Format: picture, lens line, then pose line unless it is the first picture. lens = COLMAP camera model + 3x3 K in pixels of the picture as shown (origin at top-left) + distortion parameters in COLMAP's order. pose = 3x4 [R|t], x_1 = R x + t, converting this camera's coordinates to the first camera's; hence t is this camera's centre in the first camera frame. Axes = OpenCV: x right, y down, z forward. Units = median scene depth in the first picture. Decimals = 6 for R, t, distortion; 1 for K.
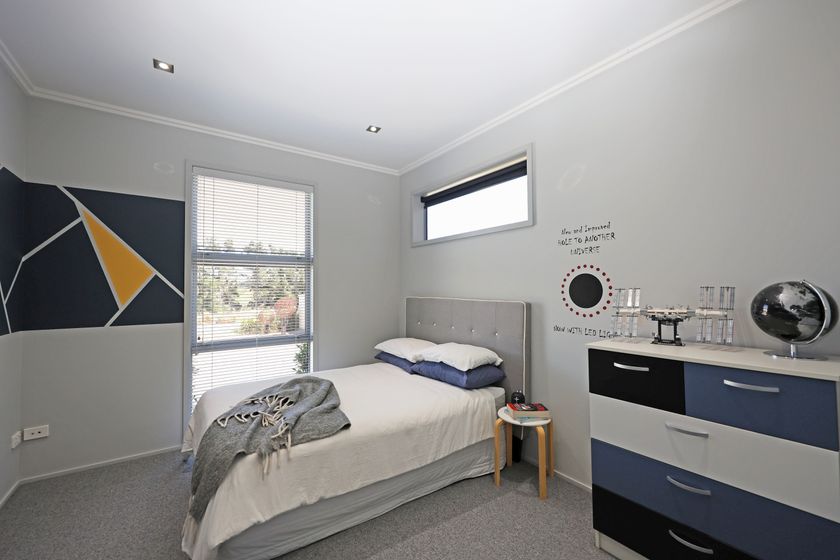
lens RADIAL K [[340.9, 0, 418.6], [0, 340.9, 281.6], [0, 0, 1]] dist [-0.000092, -0.000017]
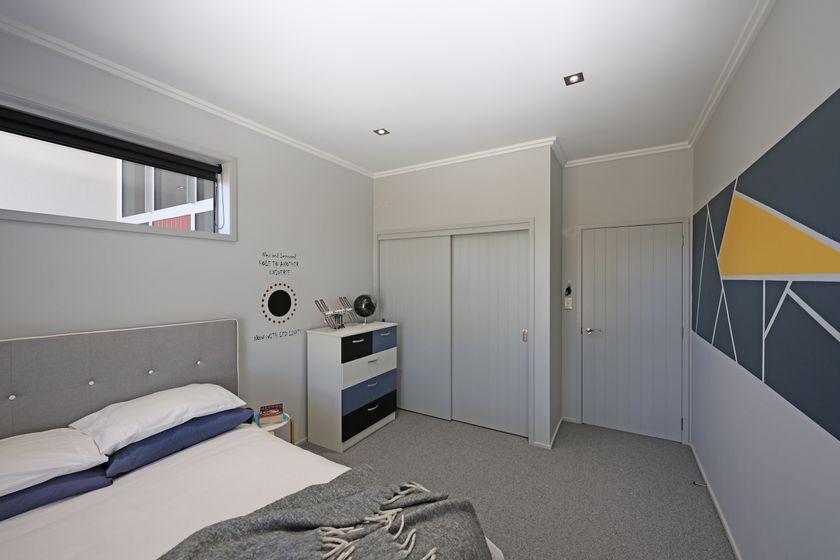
lens RADIAL K [[340.9, 0, 419.0], [0, 340.9, 280.6], [0, 0, 1]] dist [-0.000092, -0.000017]
pose [[-0.406160, -0.002403, 0.913799, -0.902186], [-0.019081, 0.999801, -0.005852, -0.061167], [-0.913603, -0.019813, -0.406125, 1.029052]]
